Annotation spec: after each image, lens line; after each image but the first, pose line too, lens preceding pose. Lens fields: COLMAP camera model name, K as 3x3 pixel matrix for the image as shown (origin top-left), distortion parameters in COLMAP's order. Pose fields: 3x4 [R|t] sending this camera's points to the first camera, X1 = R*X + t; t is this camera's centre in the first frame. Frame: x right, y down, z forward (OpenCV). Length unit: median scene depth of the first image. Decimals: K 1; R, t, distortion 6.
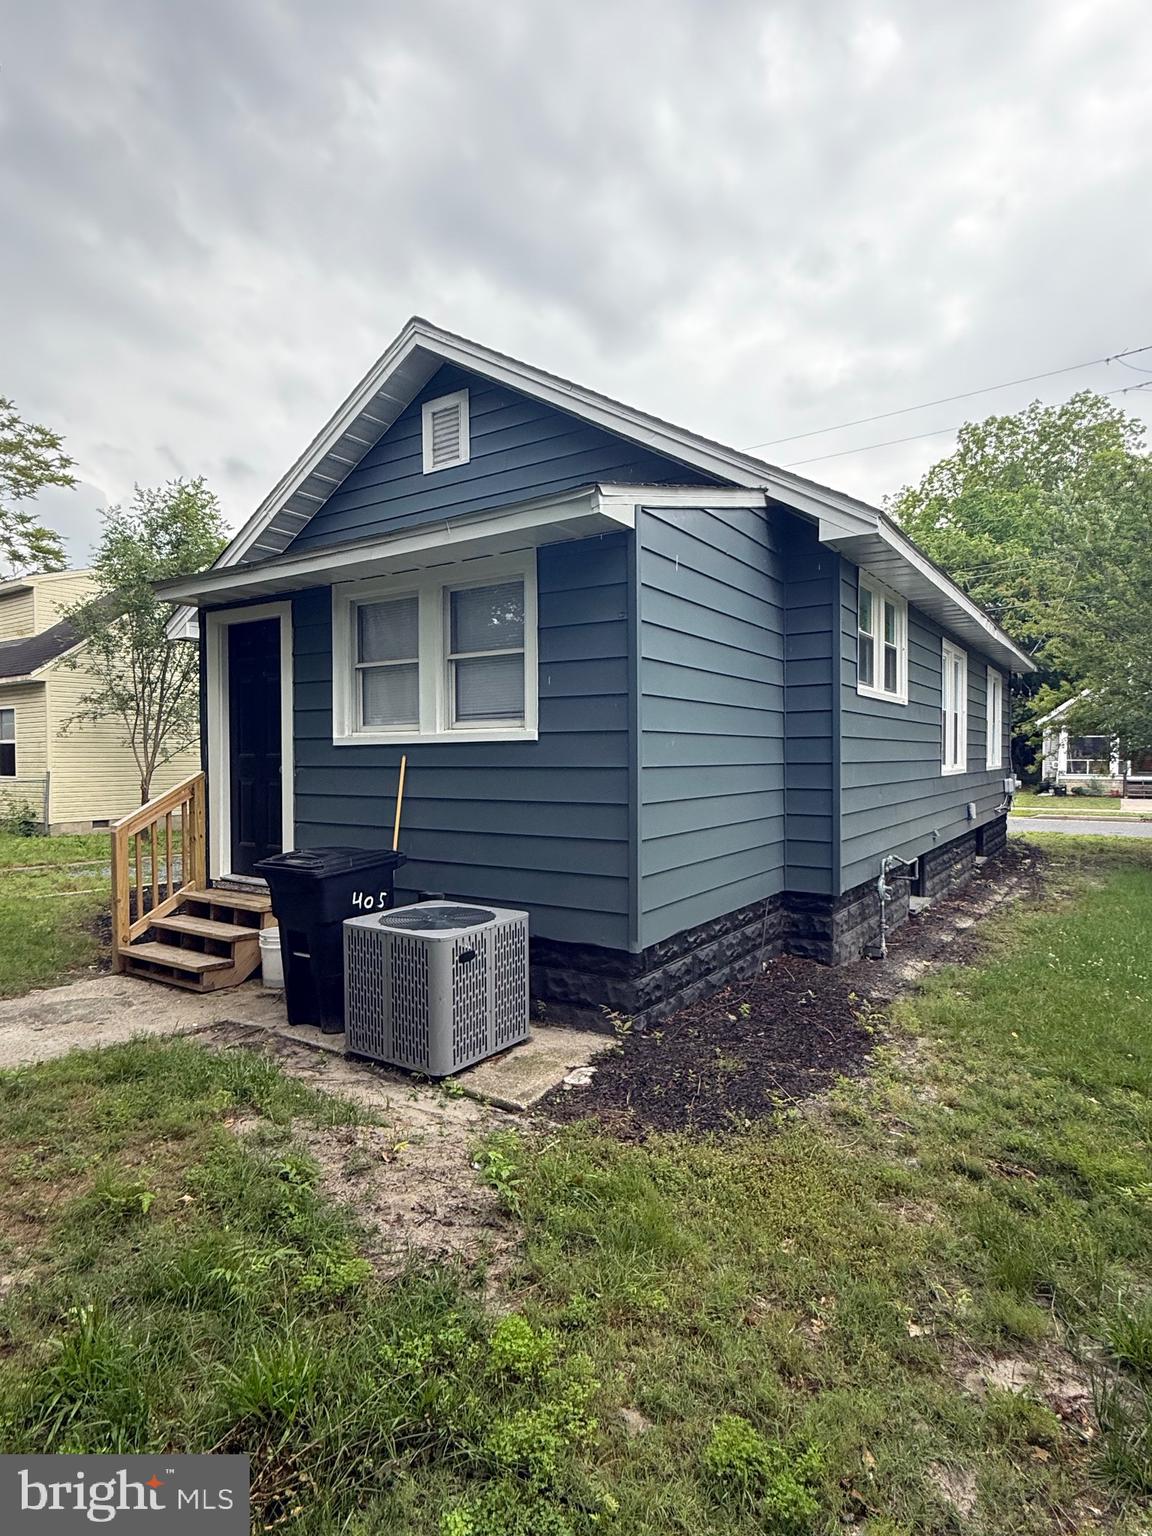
lens RADIAL K [[844.9, 0, 576.0], [0, 844.9, 768.0], [0, 0, 1]] dist [-0.002297, 0.000598]
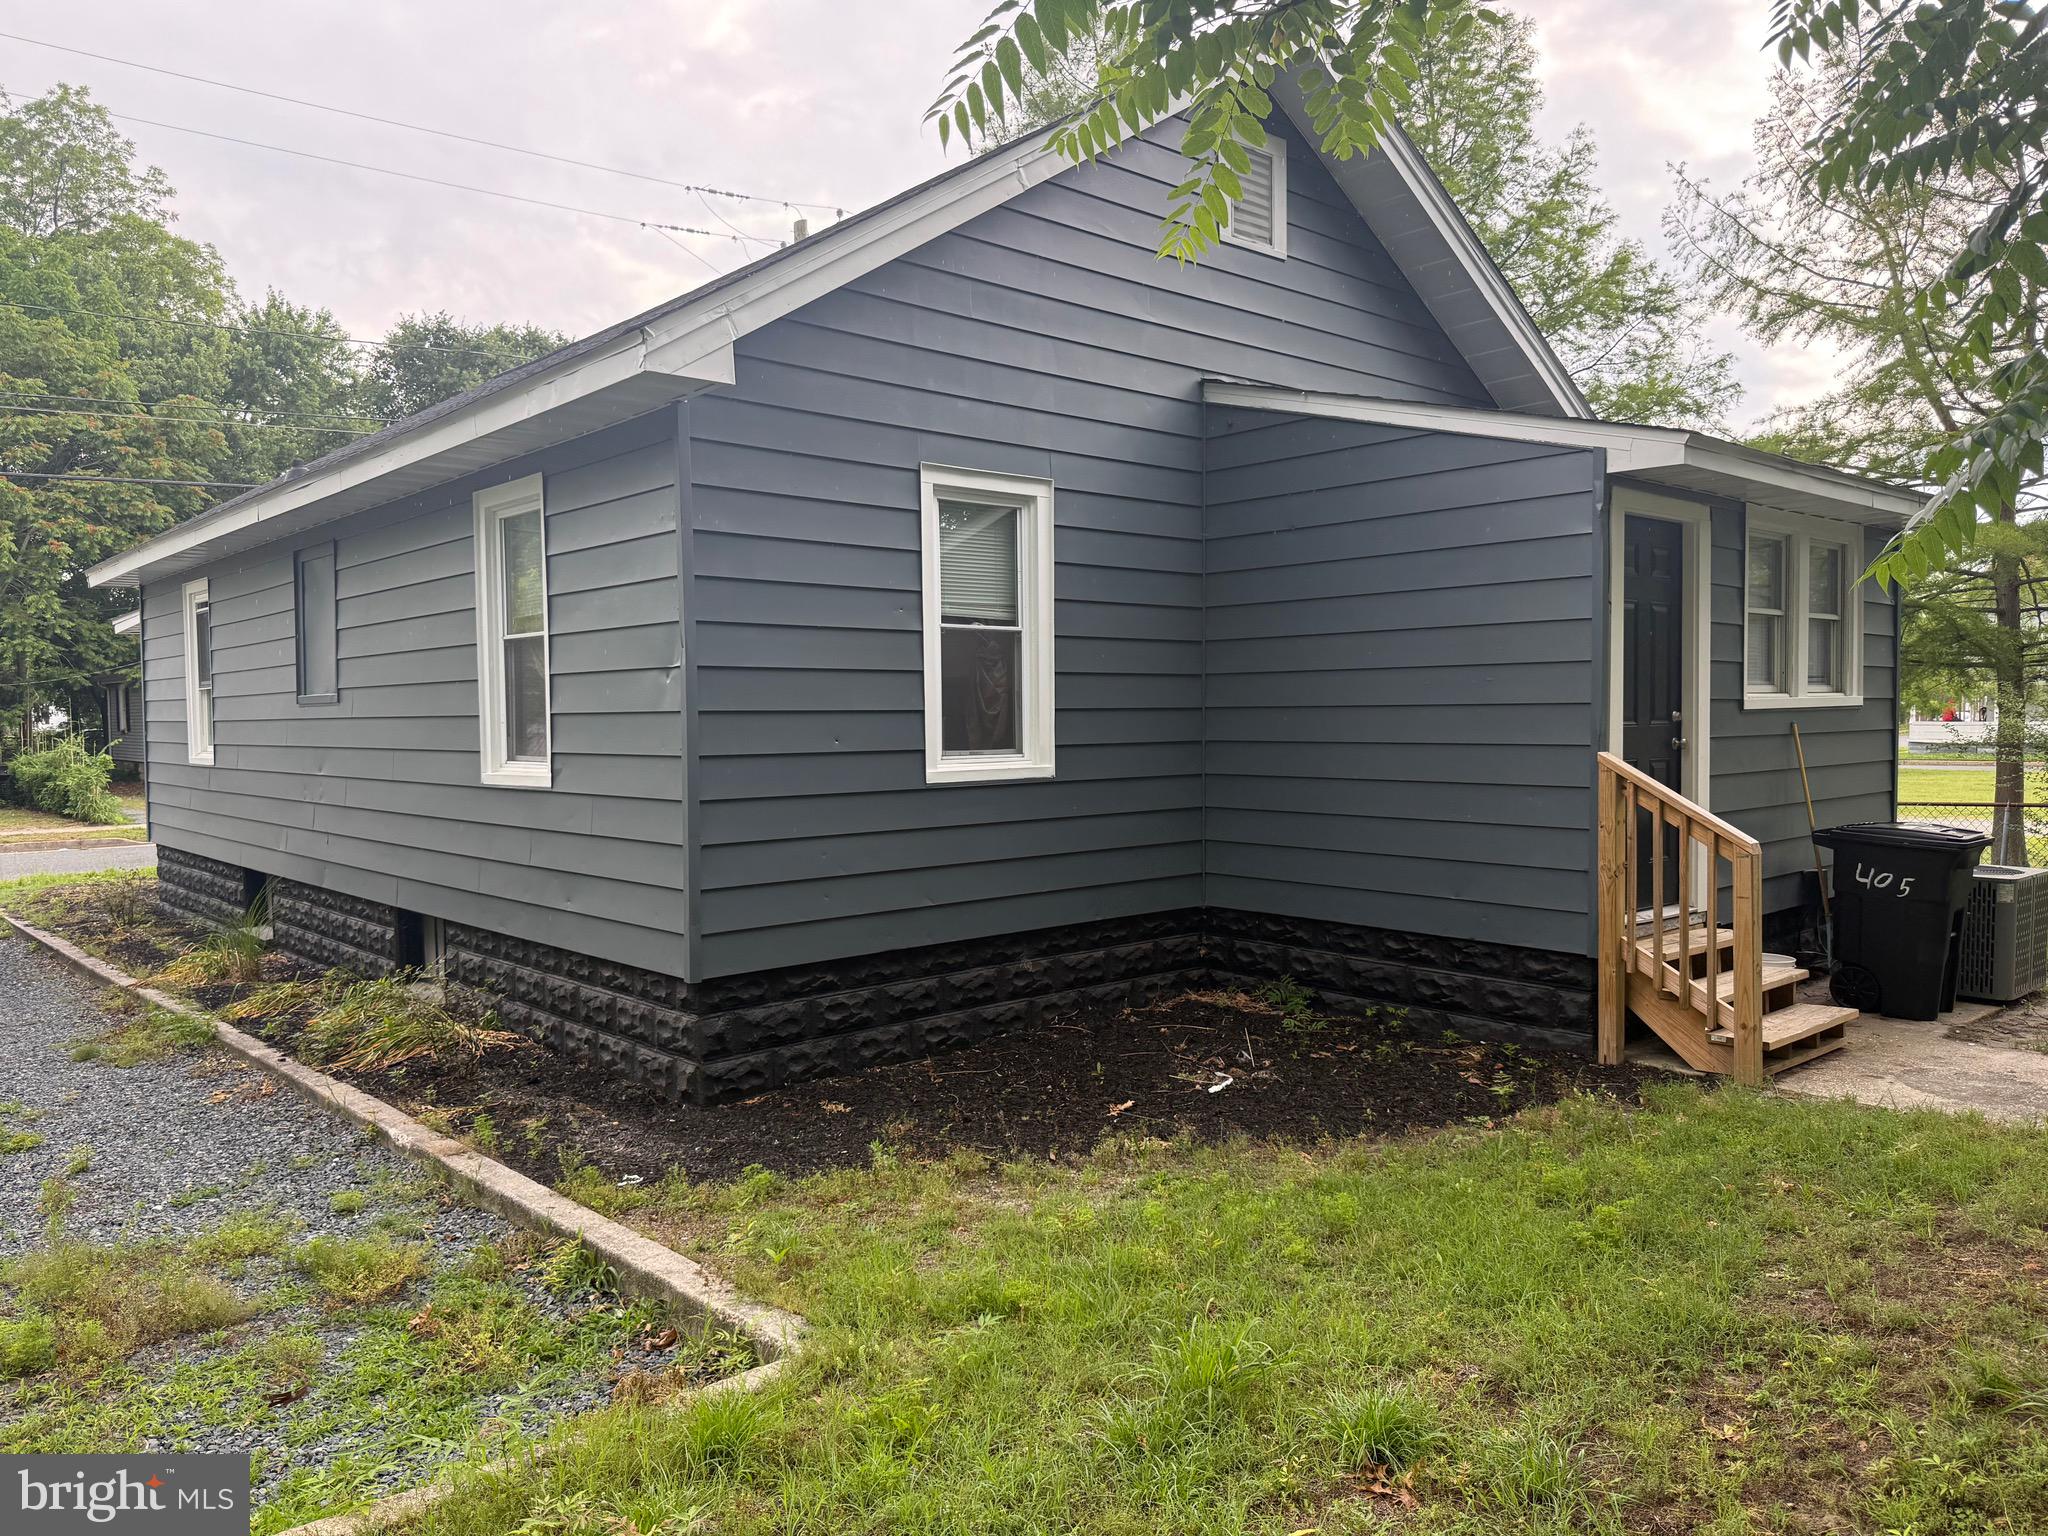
lens RADIAL K [[1442.5, 0, 1024.0], [0, 1442.5, 768.0], [0, 0, 1]] dist [0.092279, -0.171410]
pose [[0.267634, -0.045105, 0.962464, -1.870501], [0.023331, 0.998914, 0.040325, -0.045839], [-0.963238, 0.011662, 0.268395, 1.361927]]
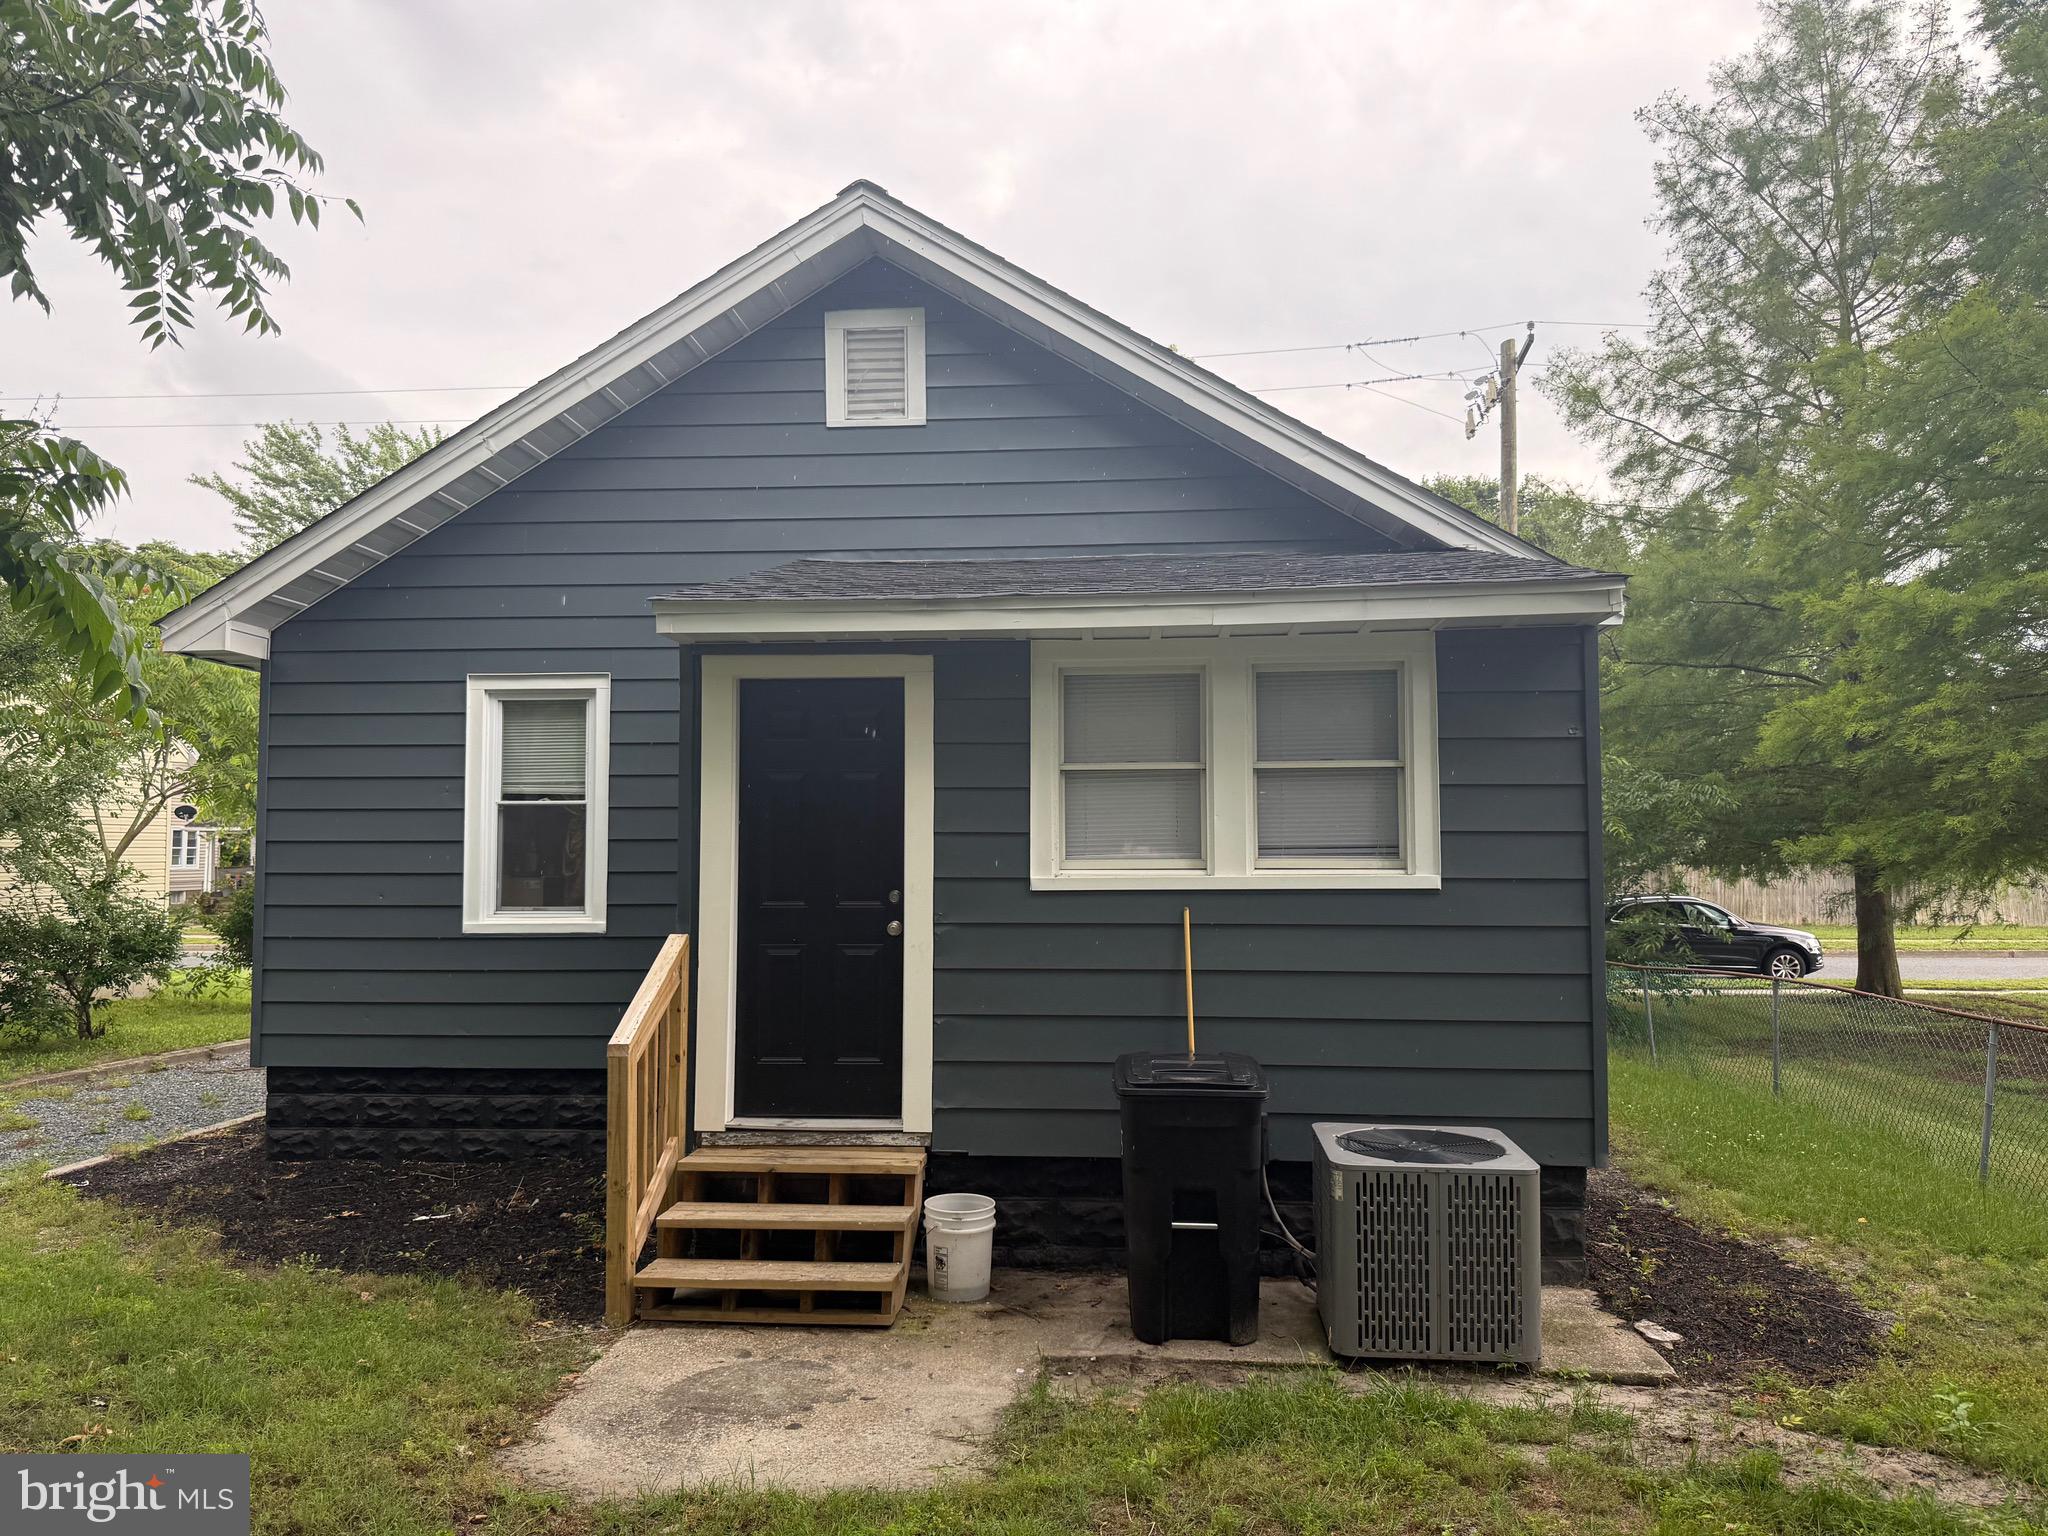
lens RADIAL K [[1442.5, 0, 1024.0], [0, 1442.5, 768.0], [0, 0, 1]] dist [0.092279, -0.171410]
pose [[0.870424, 0.032529, 0.491228, -0.880050], [0.003943, 0.997322, -0.073029, -0.041869], [-0.492288, 0.065503, 0.867964, 0.067626]]
